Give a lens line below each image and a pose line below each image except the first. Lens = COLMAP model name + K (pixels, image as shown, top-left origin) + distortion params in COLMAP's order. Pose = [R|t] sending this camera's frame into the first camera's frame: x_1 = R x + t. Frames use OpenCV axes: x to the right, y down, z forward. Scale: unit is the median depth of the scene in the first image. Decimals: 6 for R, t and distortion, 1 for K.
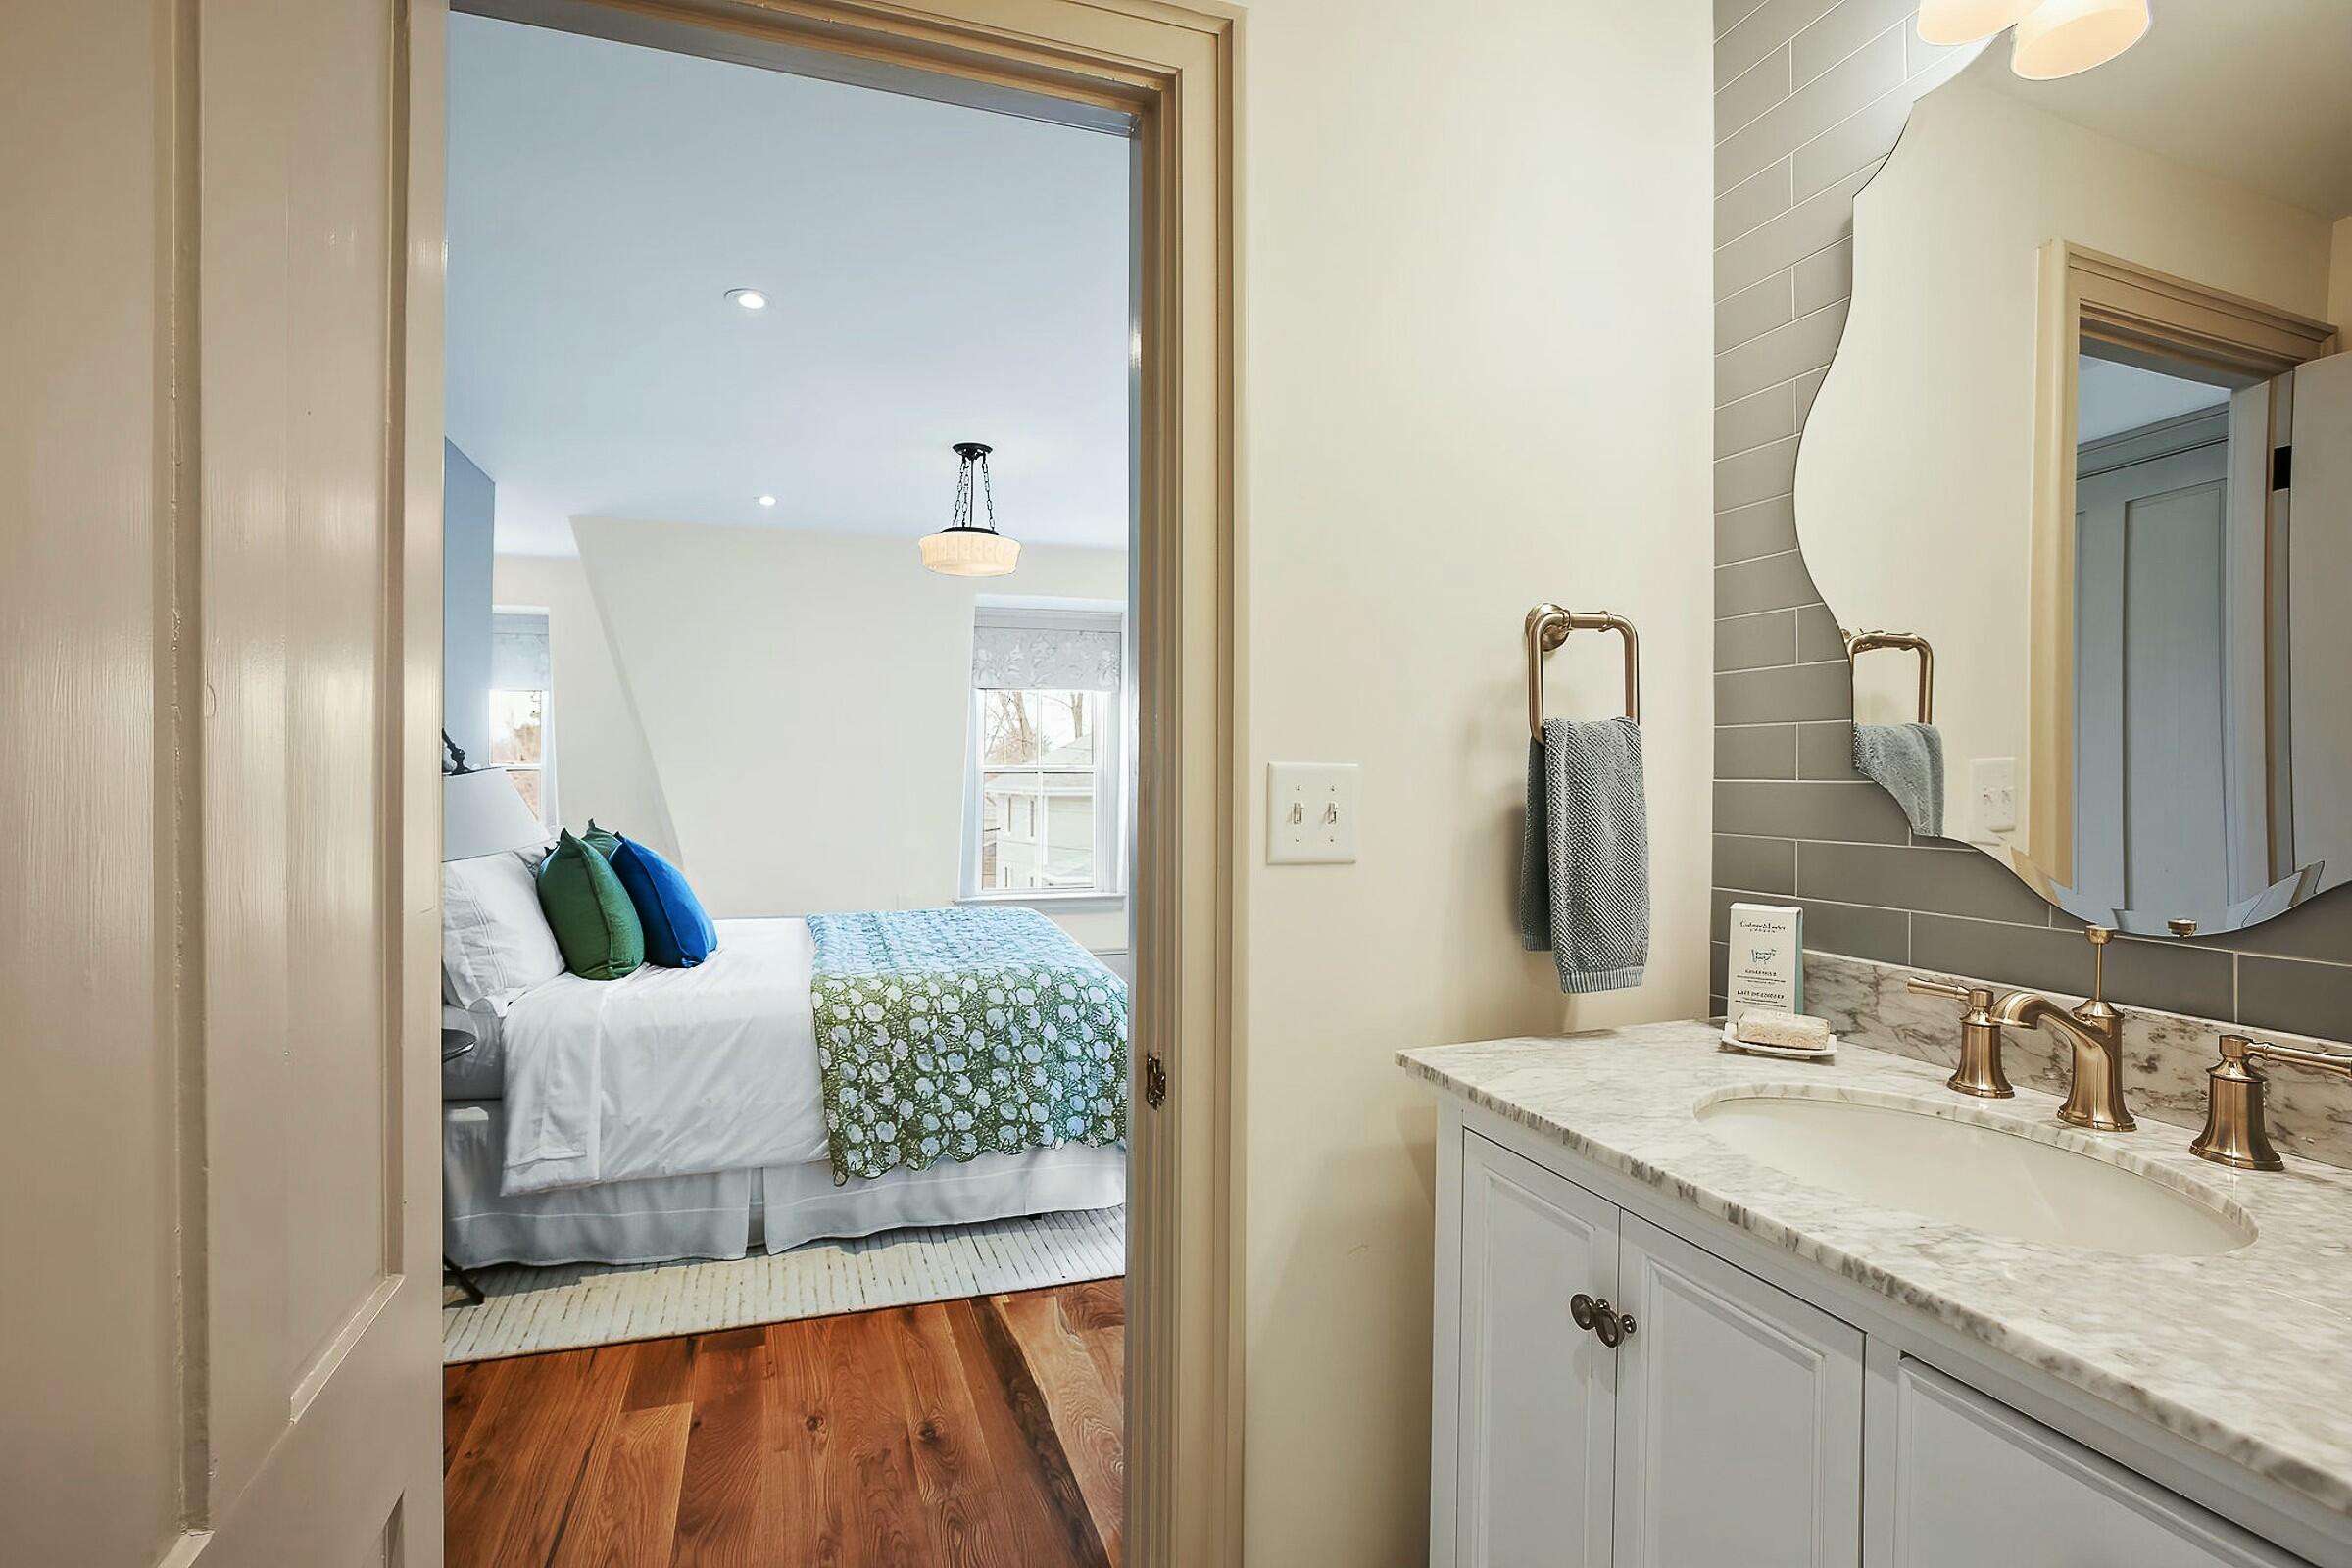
lens RADIAL K [[1063.9, 0, 1169.5], [0, 1063.9, 768.4], [0, 0, 1]] dist [-0.004417, -0.000519]
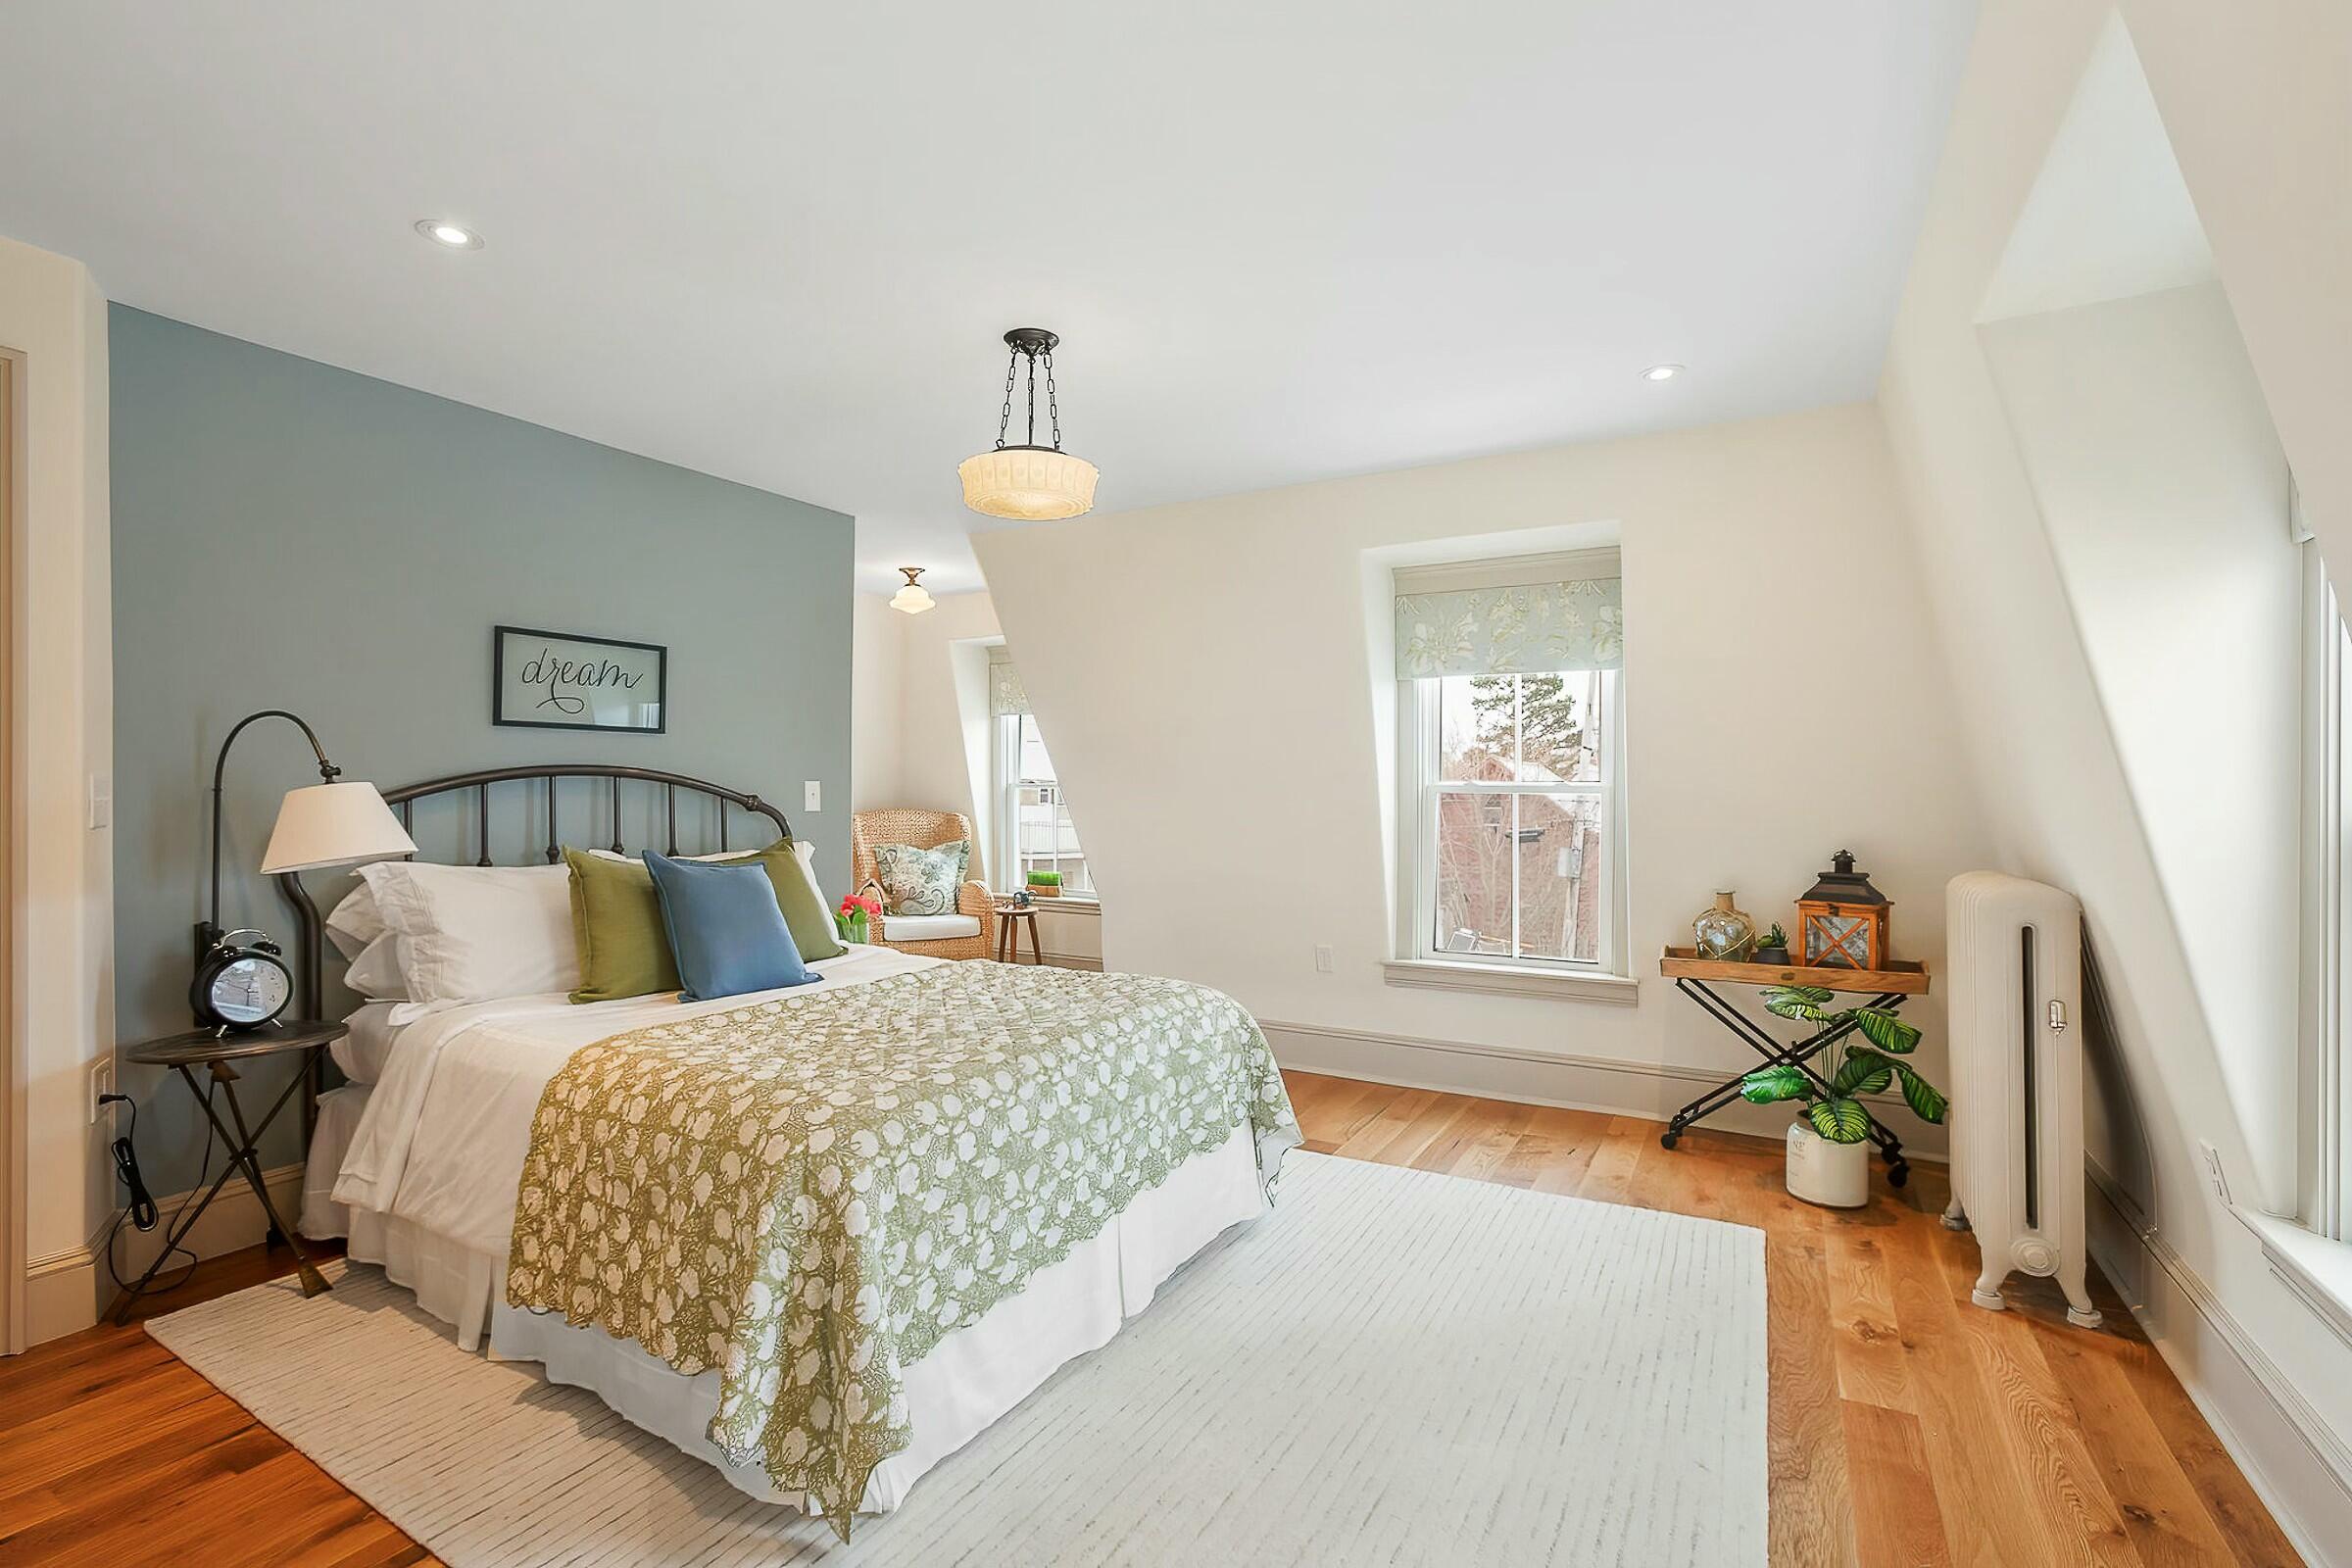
lens RADIAL K [[1063.9, 0, 1173.9], [0, 1063.9, 802.6], [0, 0, 1]] dist [-0.004417, -0.000519]
pose [[0.646159, 0.006813, -0.763173, 0.595365], [0.000392, 0.999957, 0.009258, 0.007977], [0.763203, -0.006281, 0.646128, 0.846115]]
